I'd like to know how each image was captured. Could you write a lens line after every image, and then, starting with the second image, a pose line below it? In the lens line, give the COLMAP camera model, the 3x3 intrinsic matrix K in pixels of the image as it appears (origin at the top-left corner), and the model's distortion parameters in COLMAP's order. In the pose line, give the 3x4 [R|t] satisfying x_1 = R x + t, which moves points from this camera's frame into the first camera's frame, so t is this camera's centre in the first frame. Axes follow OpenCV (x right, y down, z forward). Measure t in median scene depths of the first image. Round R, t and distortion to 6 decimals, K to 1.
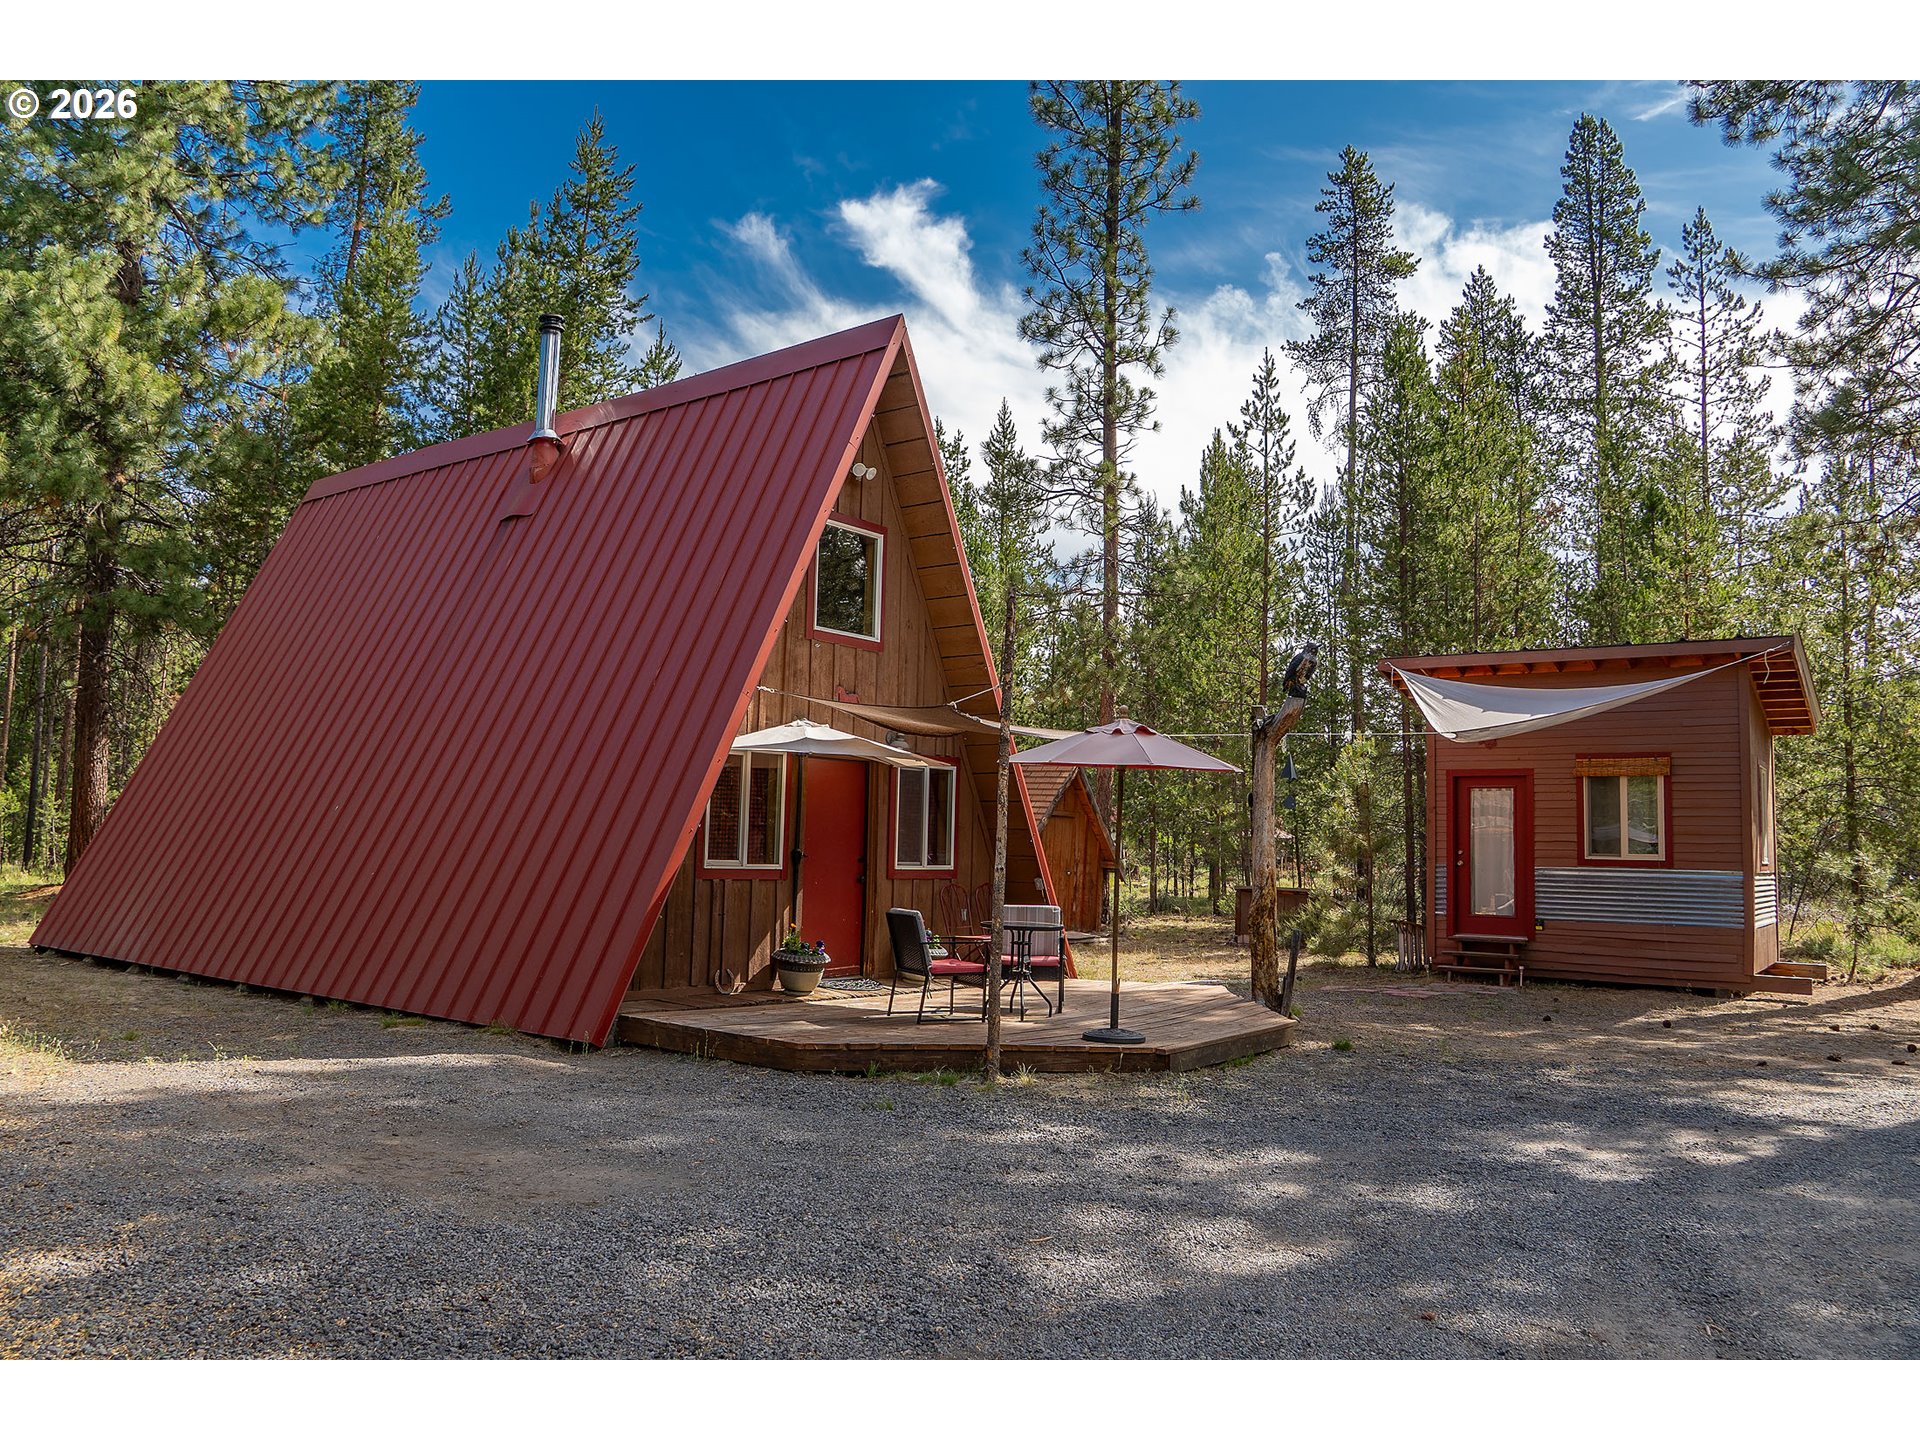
lens RADIAL K [[1409.5, 0, 960.0], [0, 1409.5, 720.0], [0, 0, 1]] dist [-0.038108, -0.003075]
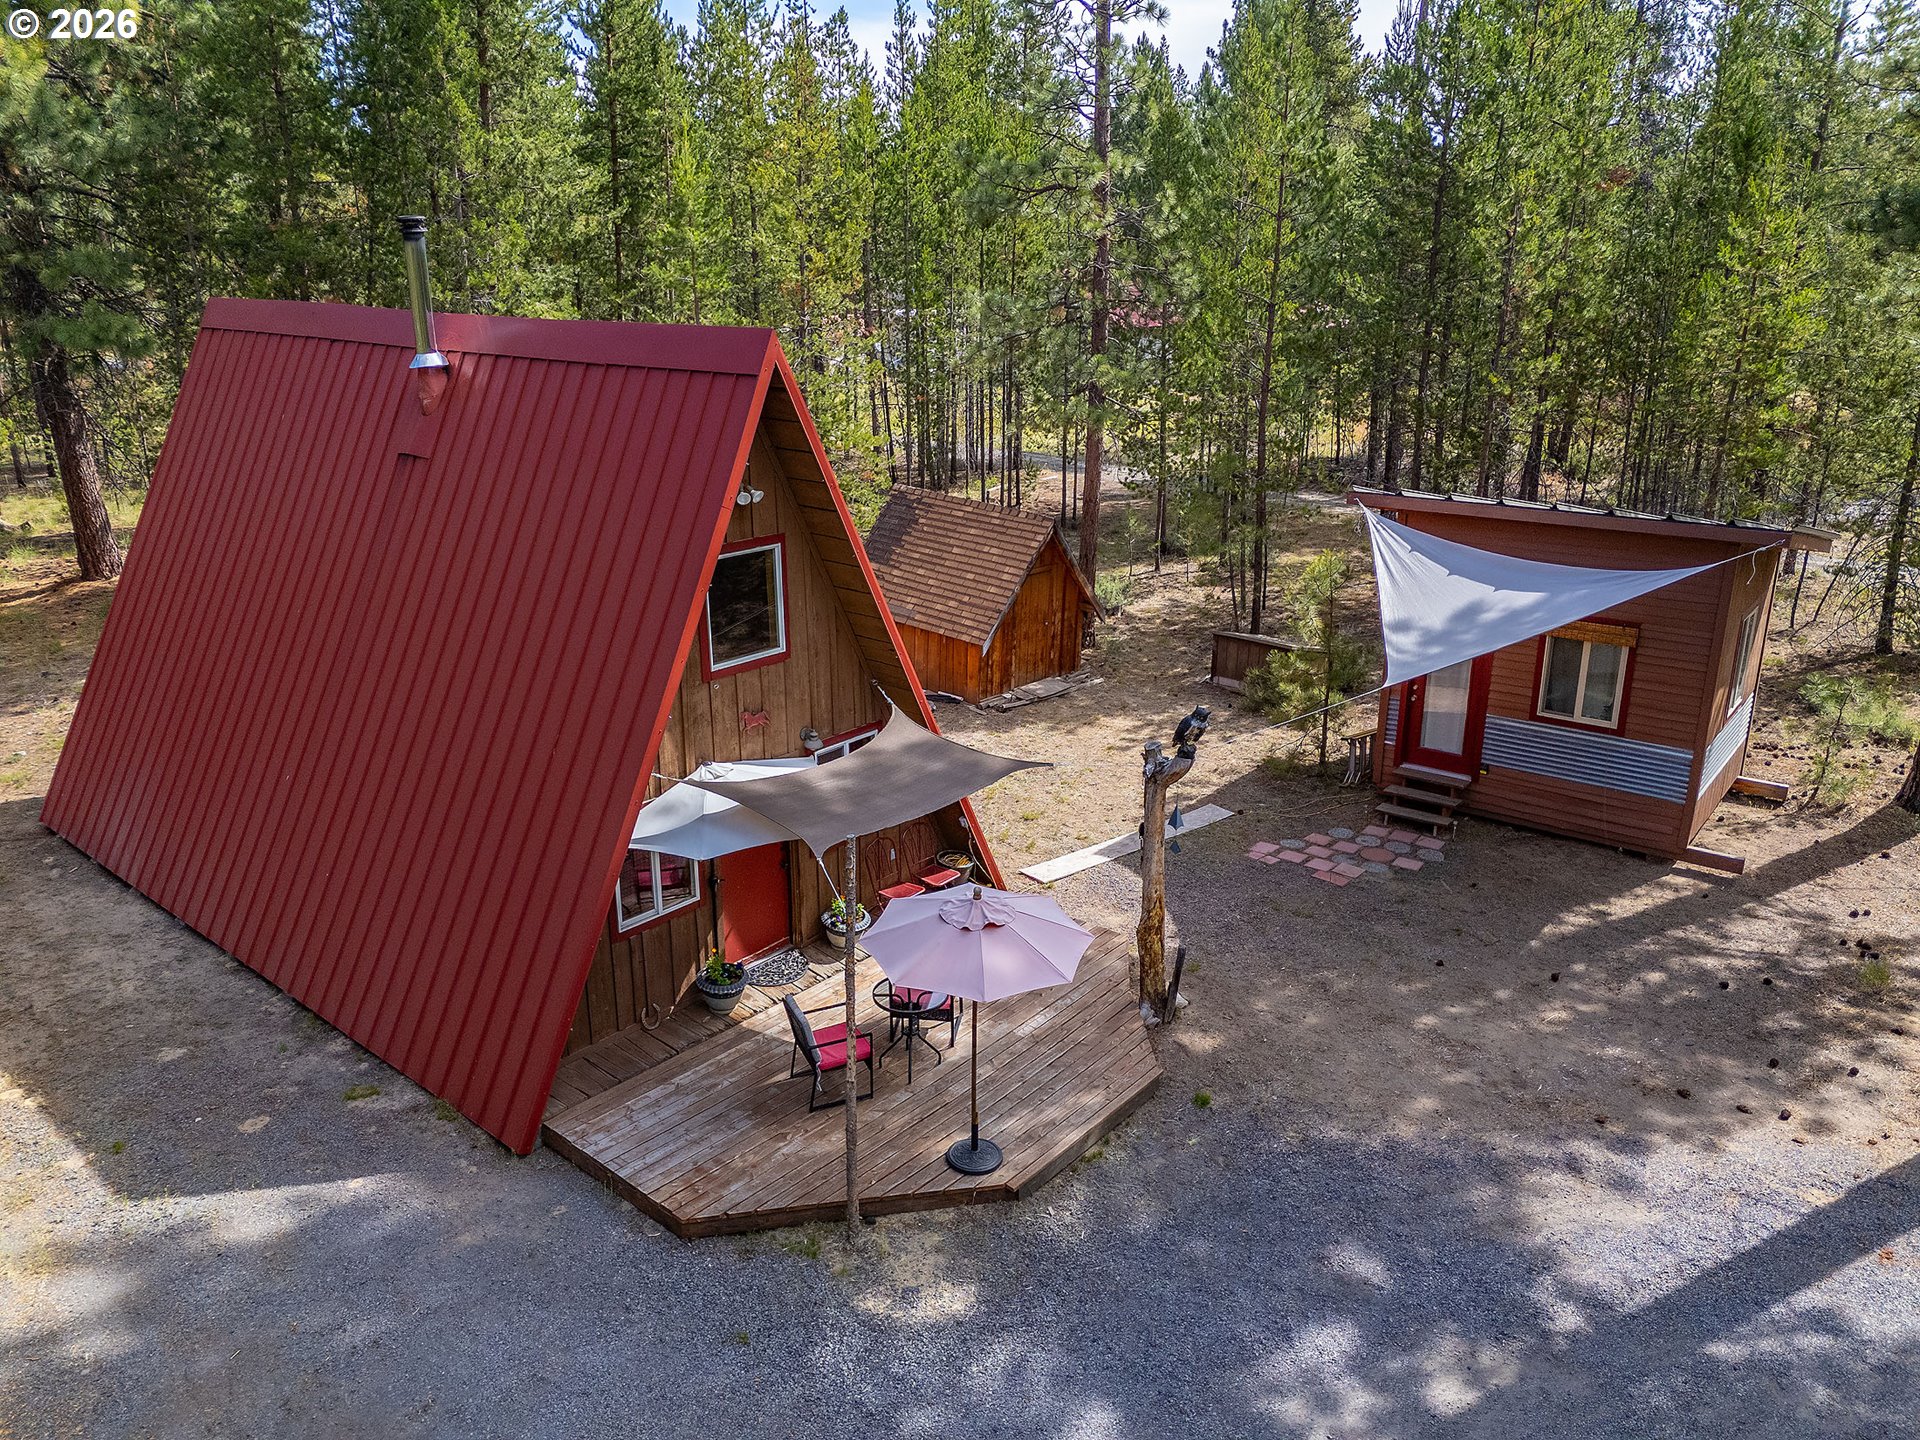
lens RADIAL K [[1415.7, 0, 956.4], [0, 1415.7, 710.1], [0, 0, 1]] dist [0.064496, -0.059105]
pose [[0.998237, -0.015030, -0.057417, 0.119479], [0.036366, 0.919432, 0.391564, -0.399114], [0.046906, -0.392962, 0.918358, 0.065456]]
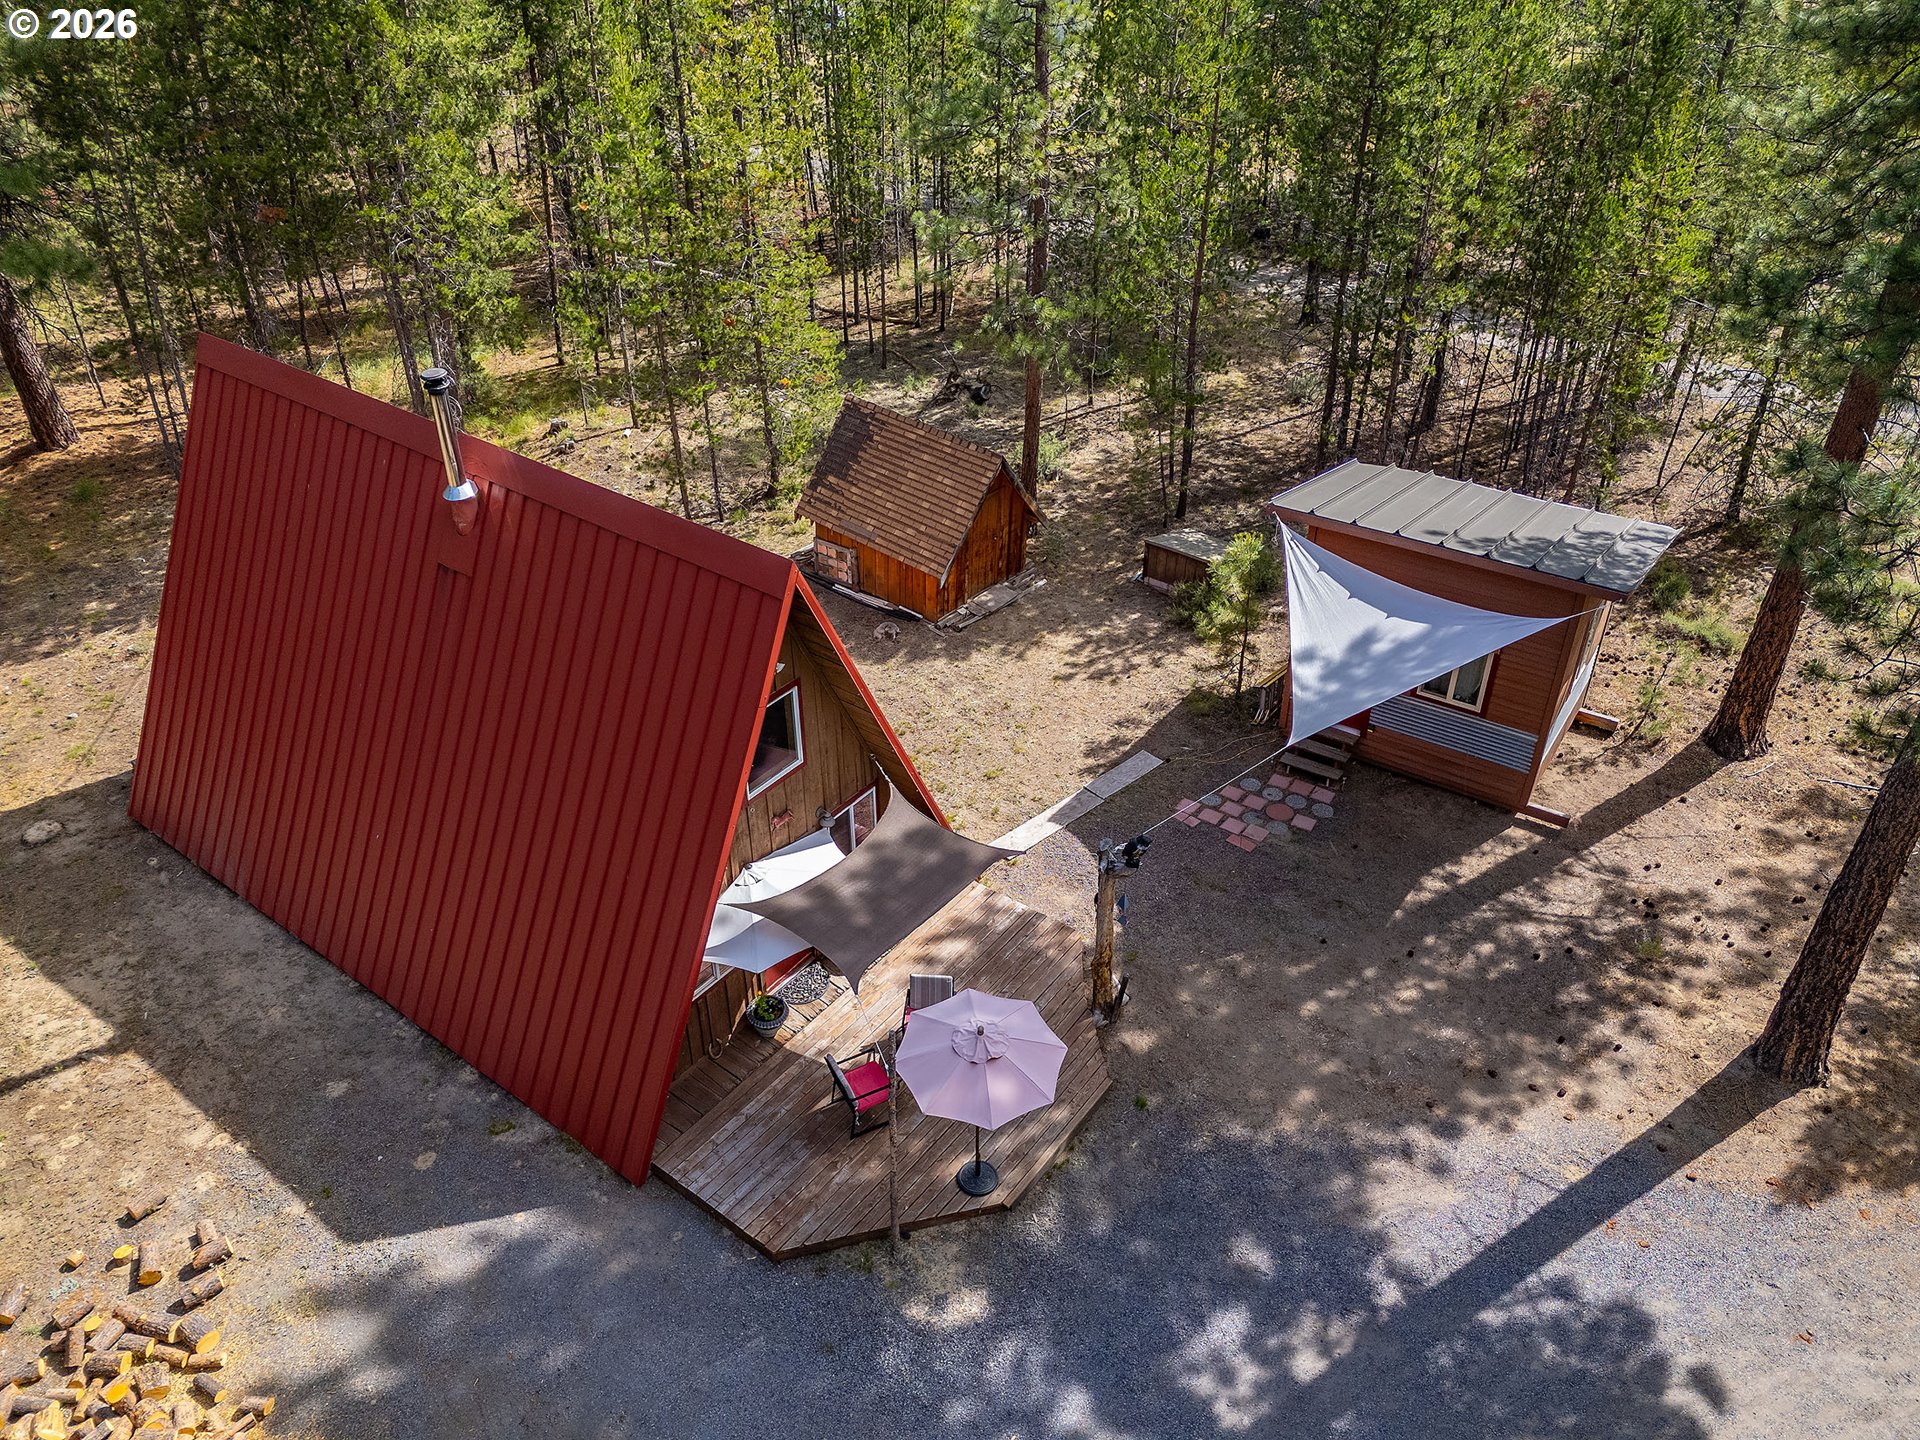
lens RADIAL K [[1415.7, 0, 956.4], [0, 1415.7, 710.1], [0, 0, 1]] dist [0.064496, -0.059105]
pose [[0.999310, -0.036833, -0.004714, 0.080465], [0.031466, 0.772534, 0.634193, -0.843039], [-0.019718, -0.633904, 0.773160, 0.085440]]
